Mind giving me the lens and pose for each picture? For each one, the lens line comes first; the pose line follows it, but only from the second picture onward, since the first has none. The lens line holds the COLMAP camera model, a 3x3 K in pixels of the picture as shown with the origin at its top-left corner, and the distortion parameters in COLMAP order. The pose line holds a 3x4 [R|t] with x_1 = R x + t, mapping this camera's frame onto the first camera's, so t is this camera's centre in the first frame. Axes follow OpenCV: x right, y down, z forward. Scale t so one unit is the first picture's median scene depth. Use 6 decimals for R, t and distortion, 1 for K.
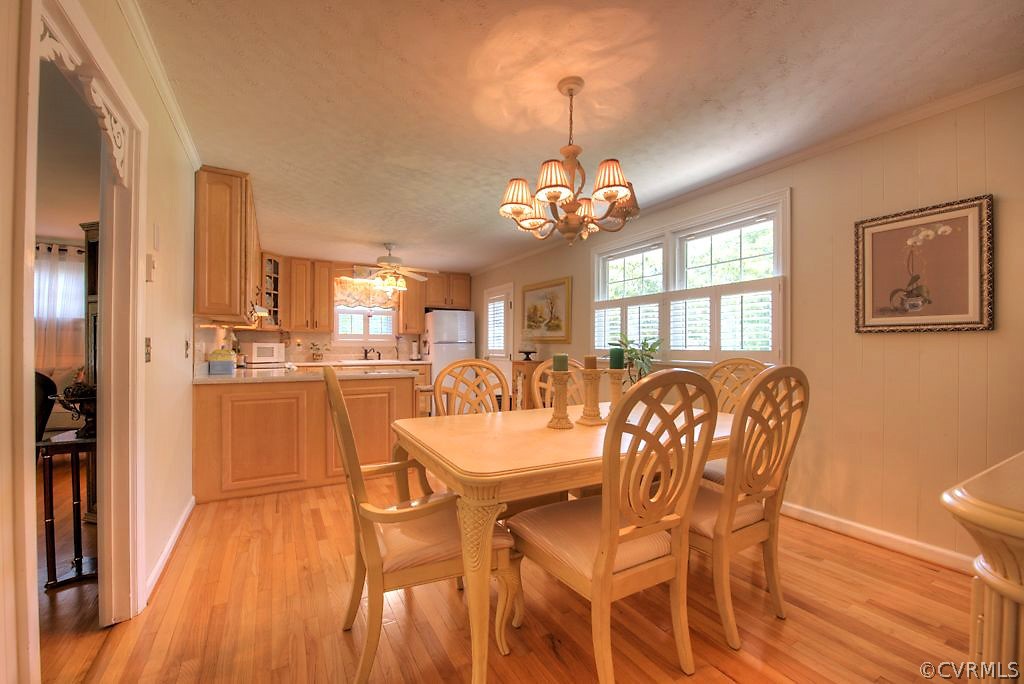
lens RADIAL K [[410.2, 0, 507.8], [0, 410.2, 346.6], [0, 0, 1]] dist [-0.021872, 0.000022]
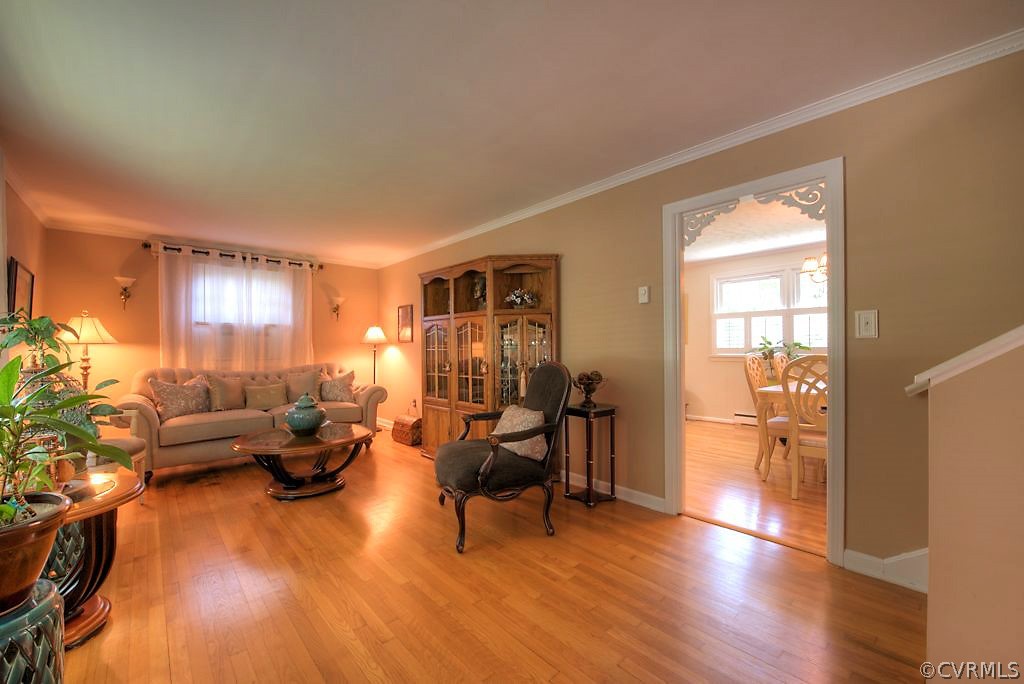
lens RADIAL K [[410.2, 0, 507.8], [0, 410.2, 346.6], [0, 0, 1]] dist [-0.021872, 0.000022]
pose [[0.976256, -0.012239, 0.216273, -0.870161], [0.012778, 0.999918, -0.001098, -0.003850], [-0.216242, 0.003835, 0.976332, -0.226153]]
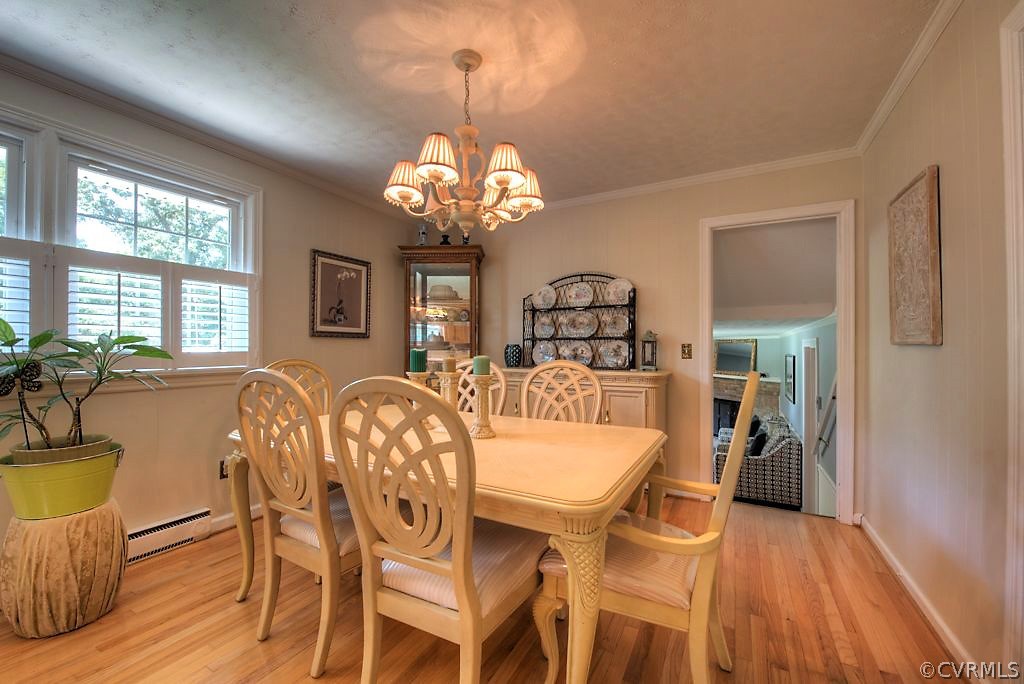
lens RADIAL K [[410.2, 0, 507.8], [0, 410.2, 346.6], [0, 0, 1]] dist [-0.021872, 0.000022]
pose [[-0.523656, 0.000649, 0.851930, -0.334538], [-0.001125, 0.999998, -0.001453, -0.000651], [-0.851929, -0.001719, -0.523654, 0.704836]]
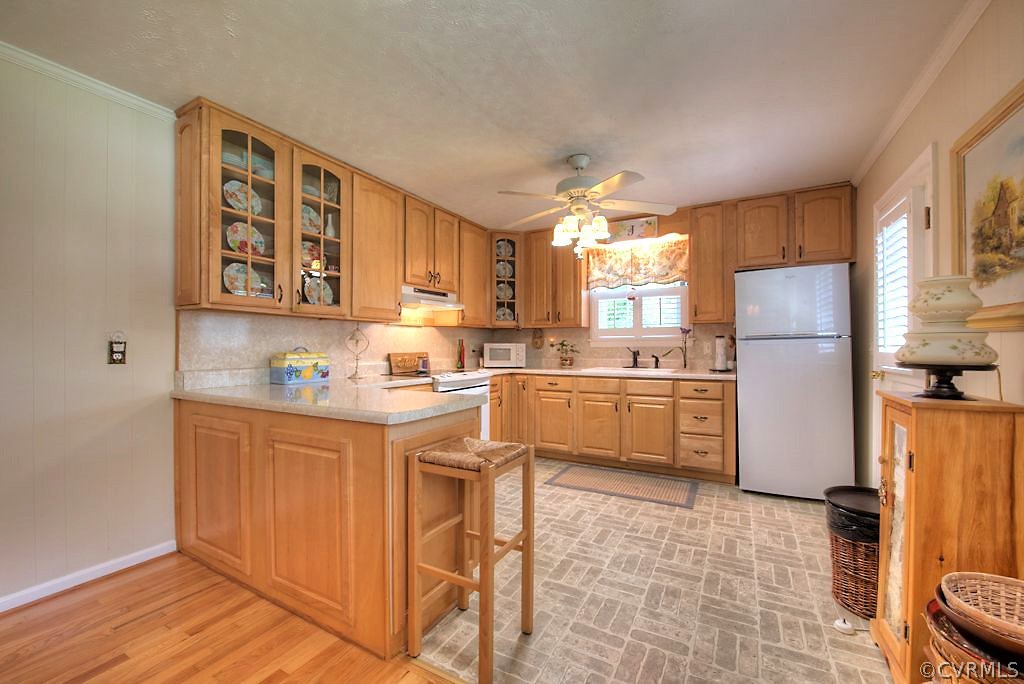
lens RADIAL K [[410.2, 0, 507.8], [0, 410.2, 346.6], [0, 0, 1]] dist [-0.021872, 0.000022]
pose [[0.518771, -0.004577, -0.854901, 0.161361], [0.003102, 0.999989, -0.003471, 0.001321], [0.854908, -0.000851, 0.518780, 0.844812]]
